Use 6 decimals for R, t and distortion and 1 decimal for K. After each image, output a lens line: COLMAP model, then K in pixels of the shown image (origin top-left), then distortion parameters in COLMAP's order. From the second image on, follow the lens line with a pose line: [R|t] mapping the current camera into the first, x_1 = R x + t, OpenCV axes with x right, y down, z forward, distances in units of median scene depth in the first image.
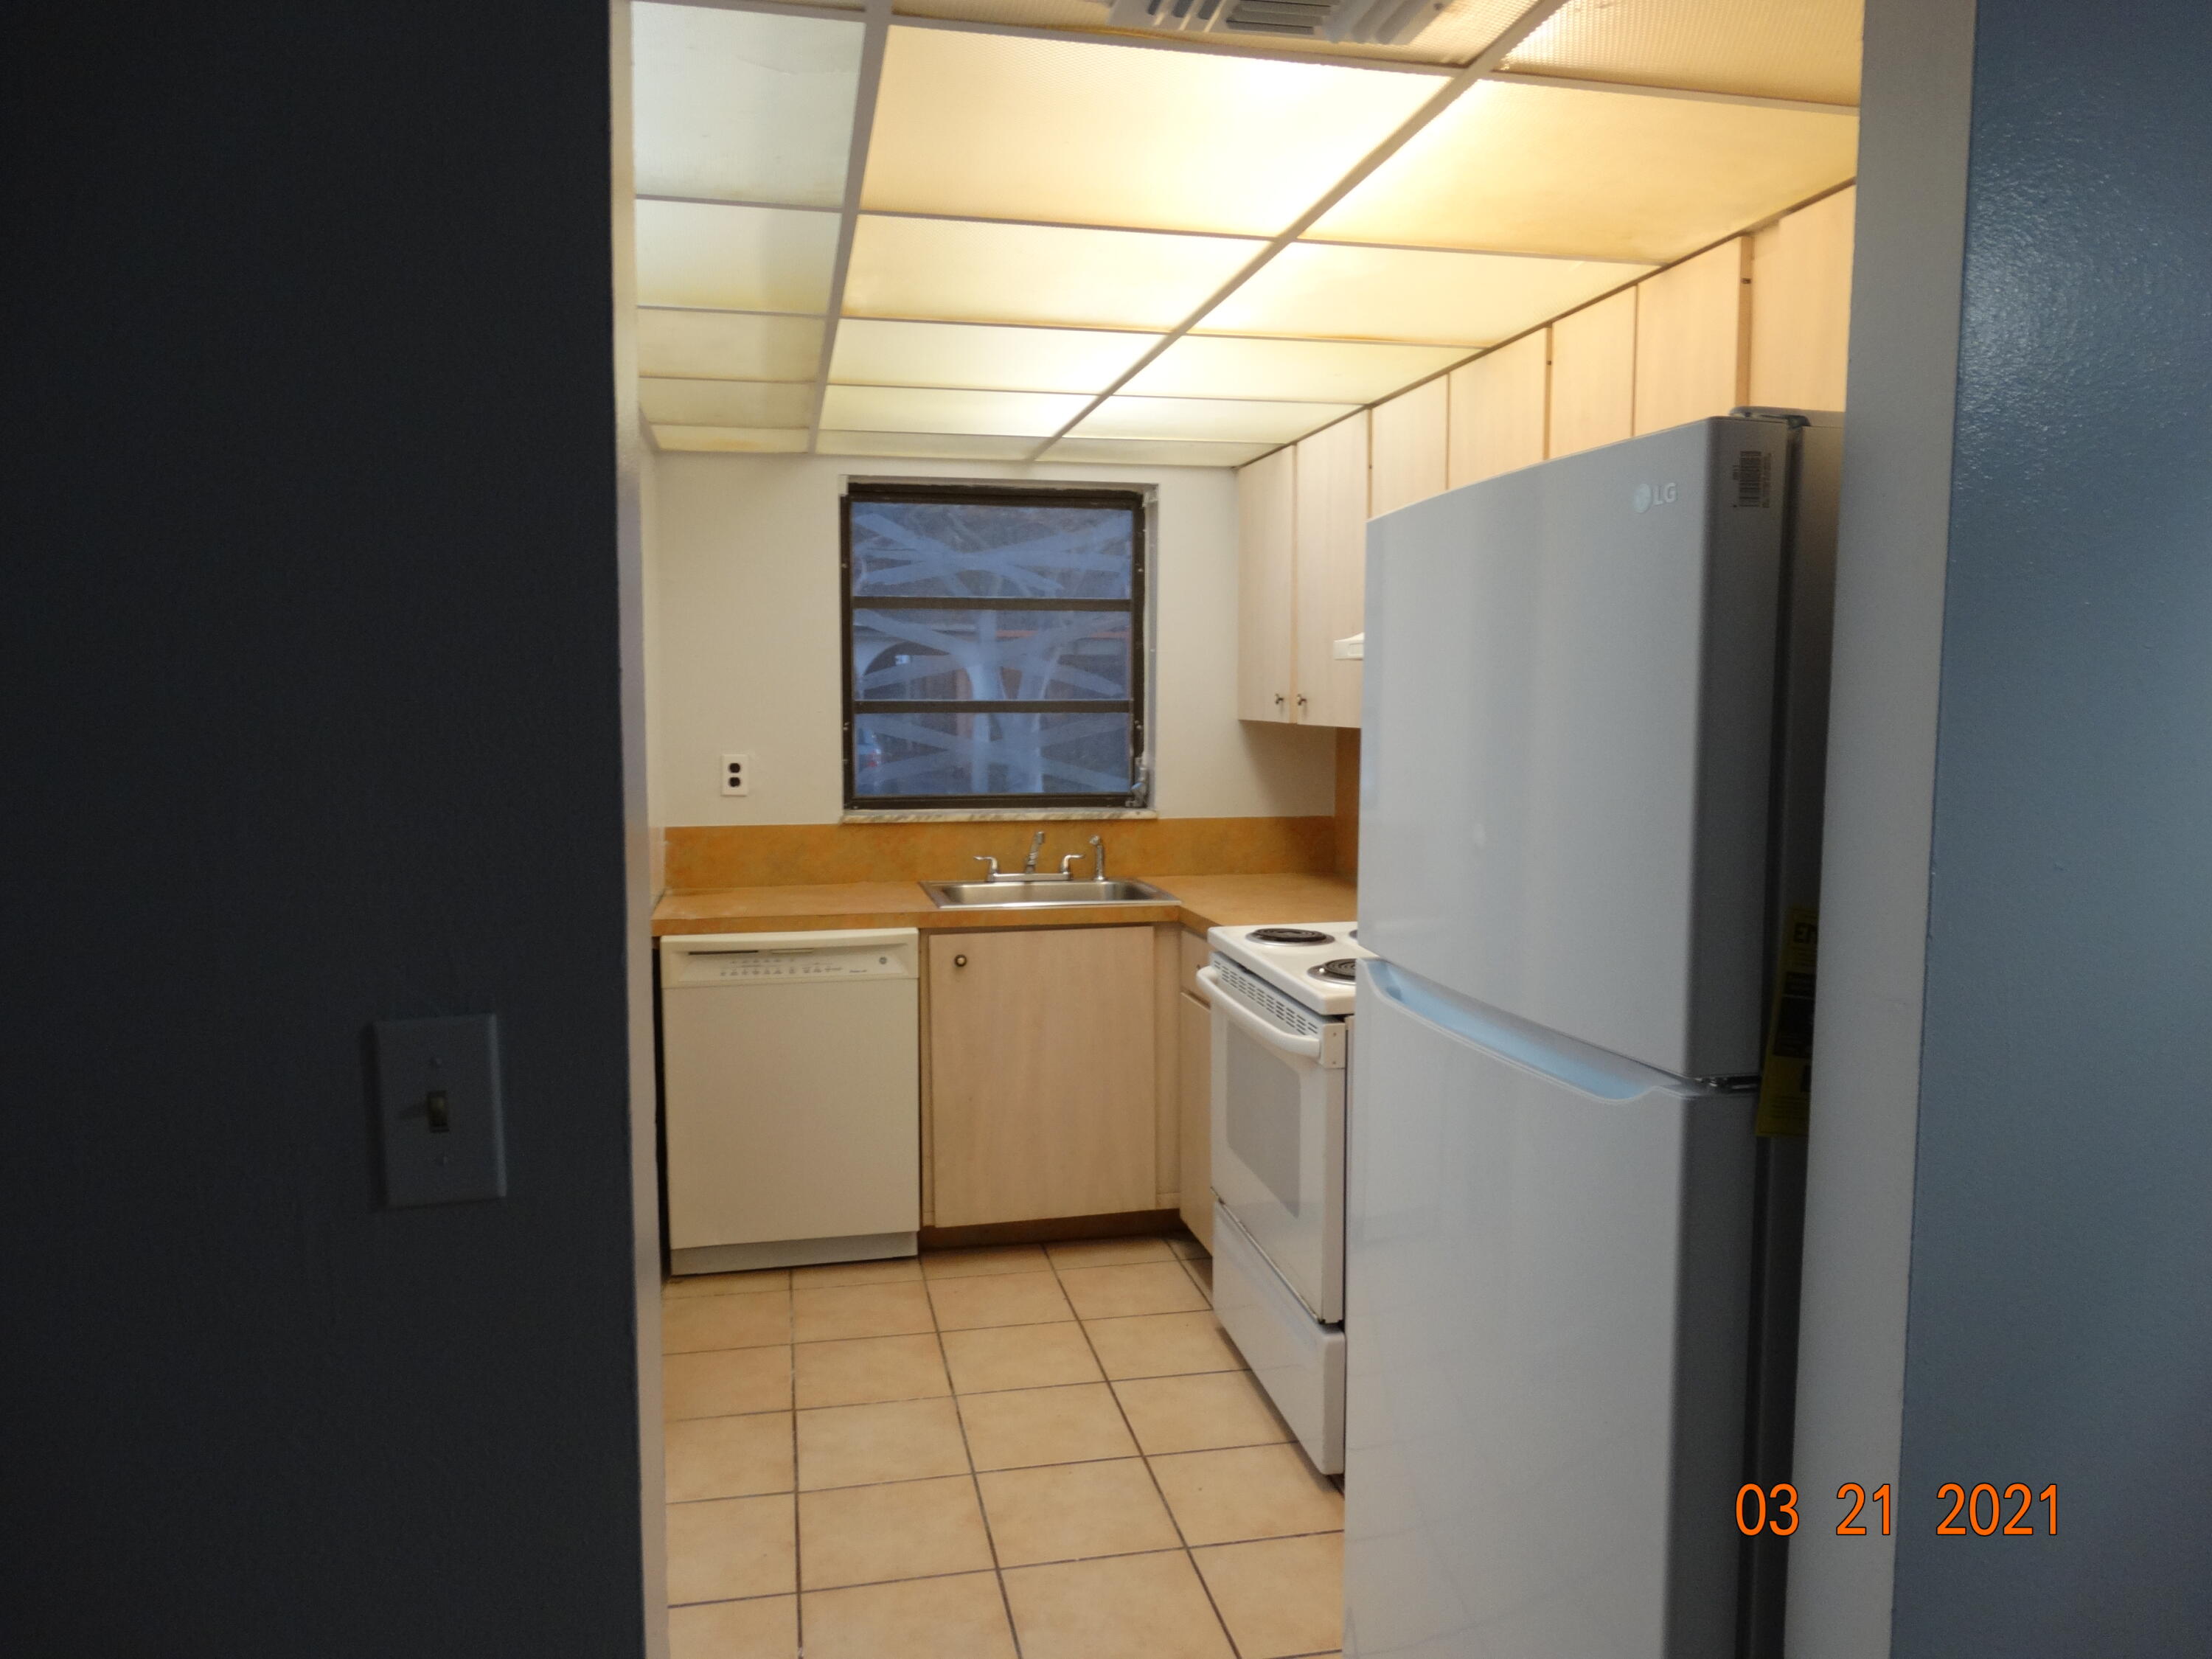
lens RADIAL K [[1574.9, 0, 1106.3], [0, 1574.9, 829.6], [0, 0, 1]] dist [0.008946, 0.003211]
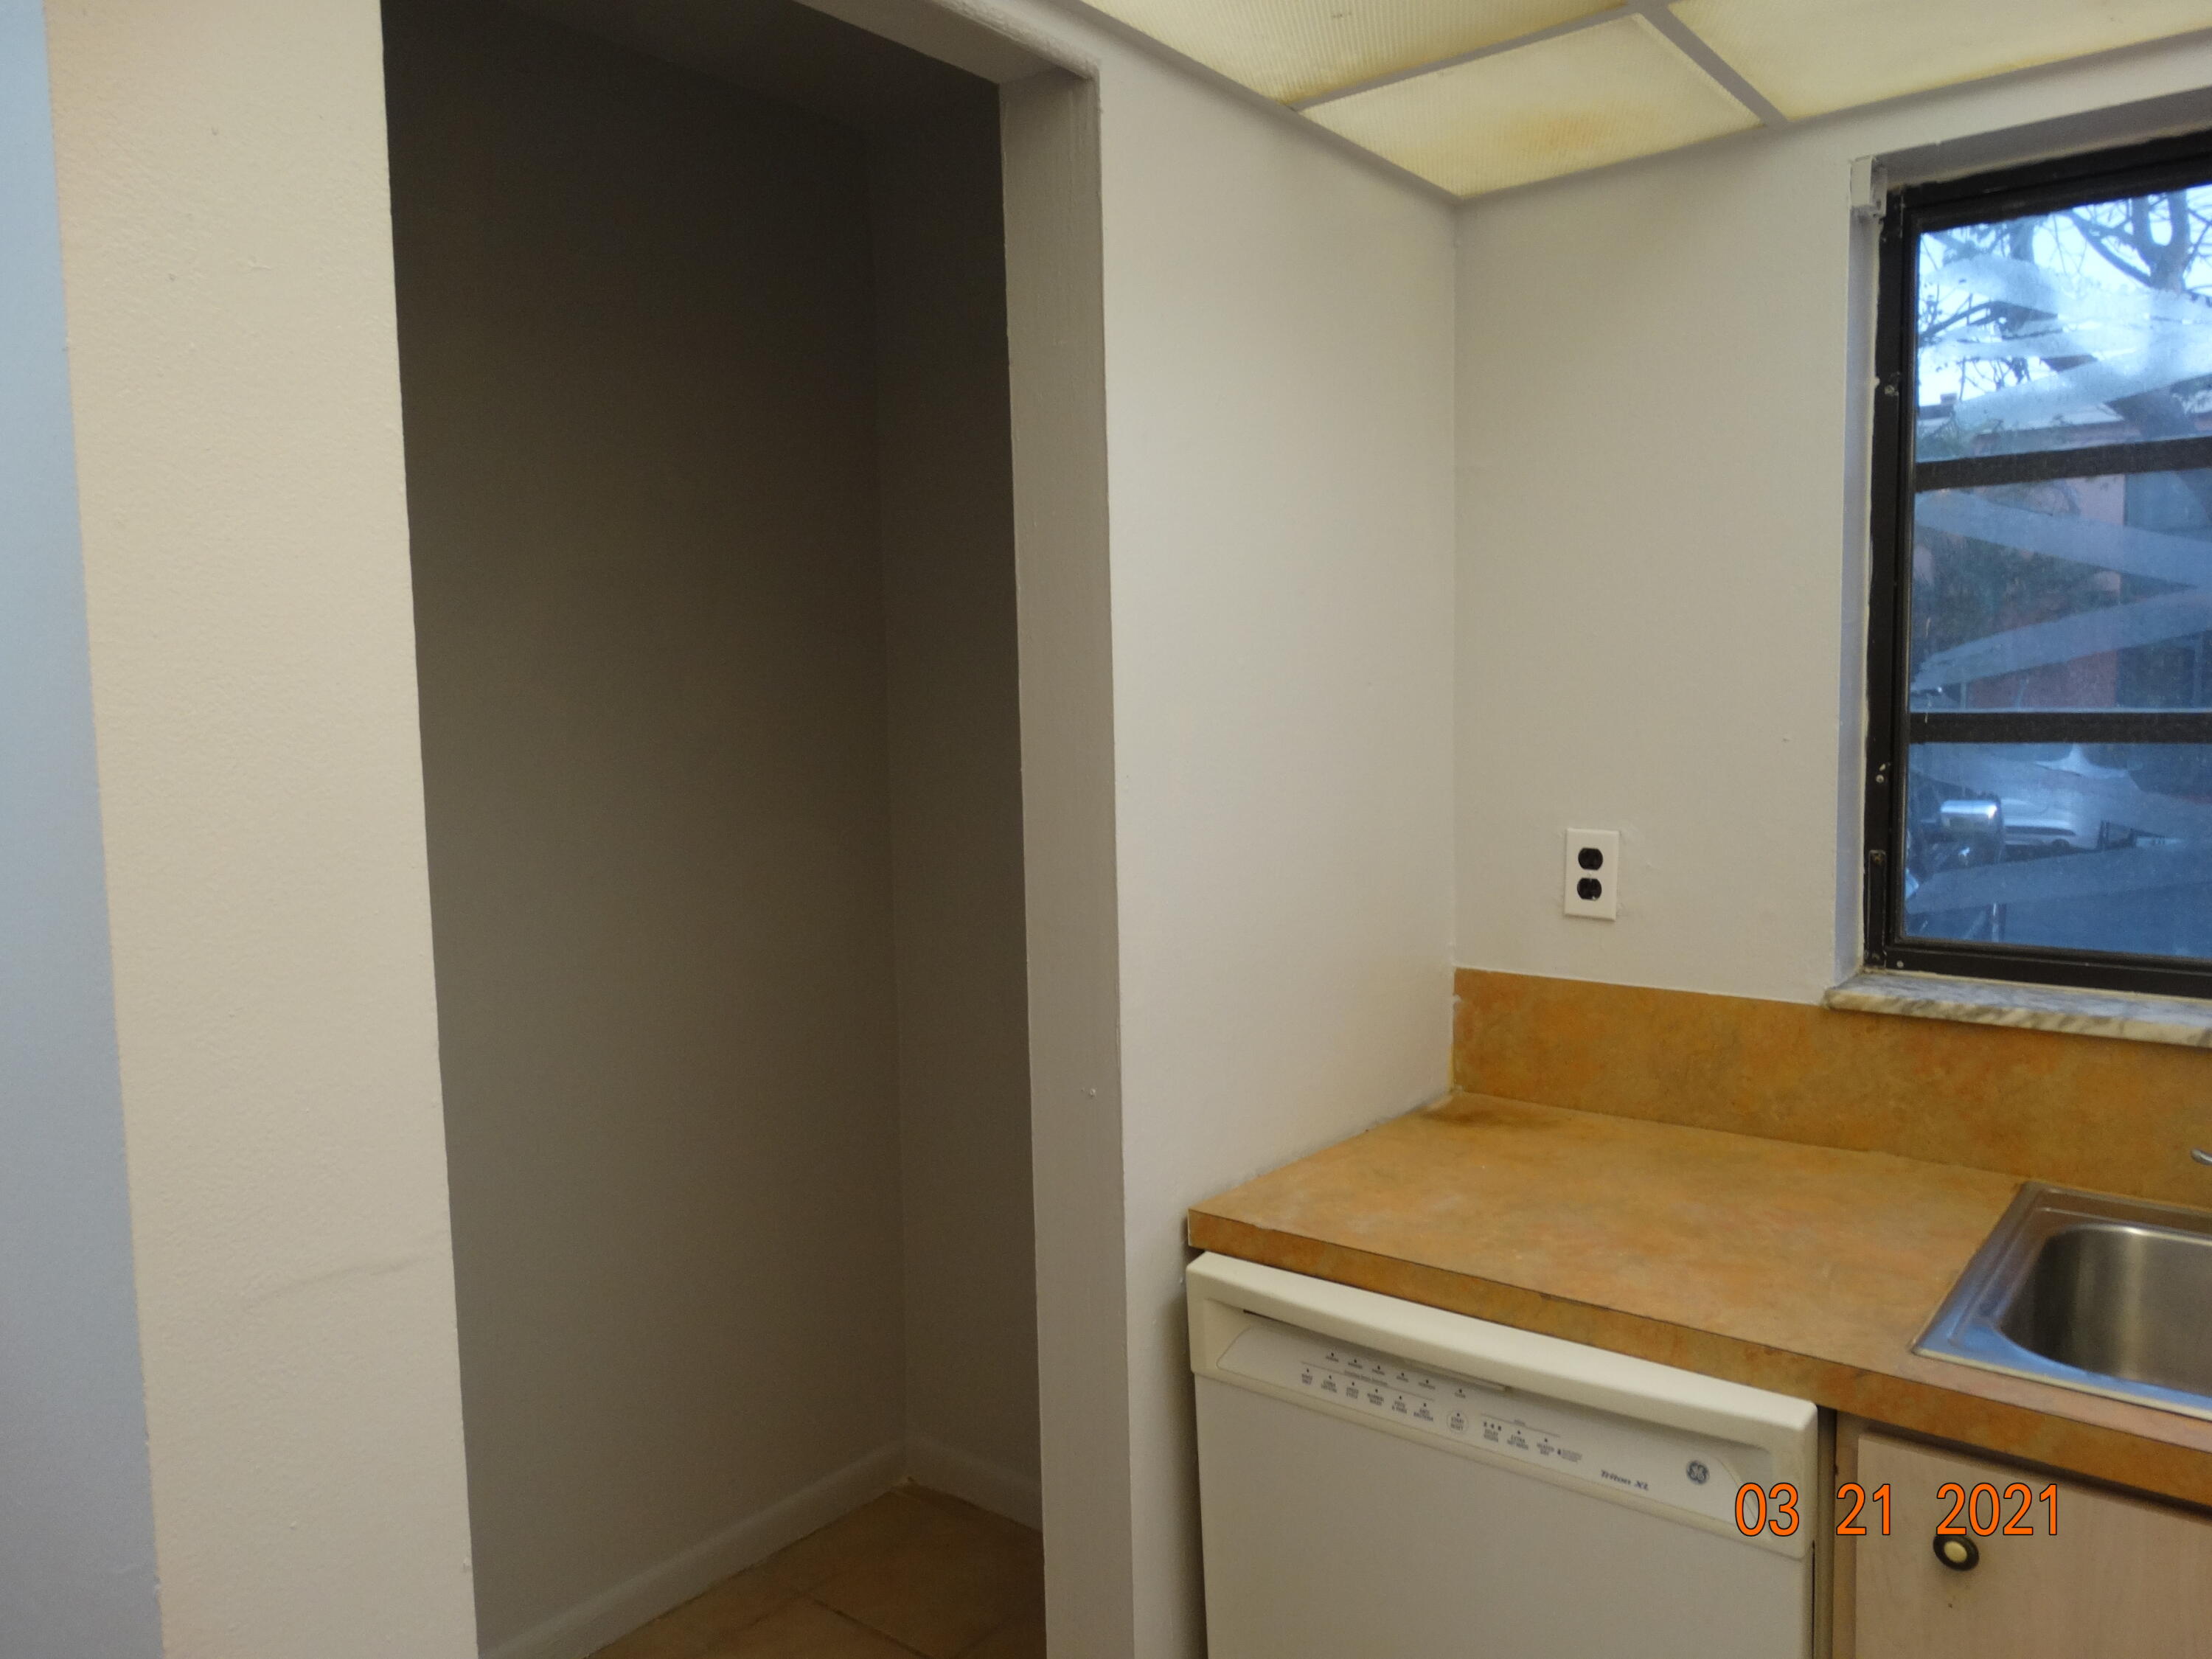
lens RADIAL K [[1574.9, 0, 1108.4], [0, 1574.9, 817.7], [0, 0, 1]] dist [0.008946, 0.003211]
pose [[0.634762, 0.048831, -0.771163, 0.032355], [-0.051128, 0.998468, 0.021140, -0.053817], [0.771014, 0.026010, 0.636287, 0.593424]]
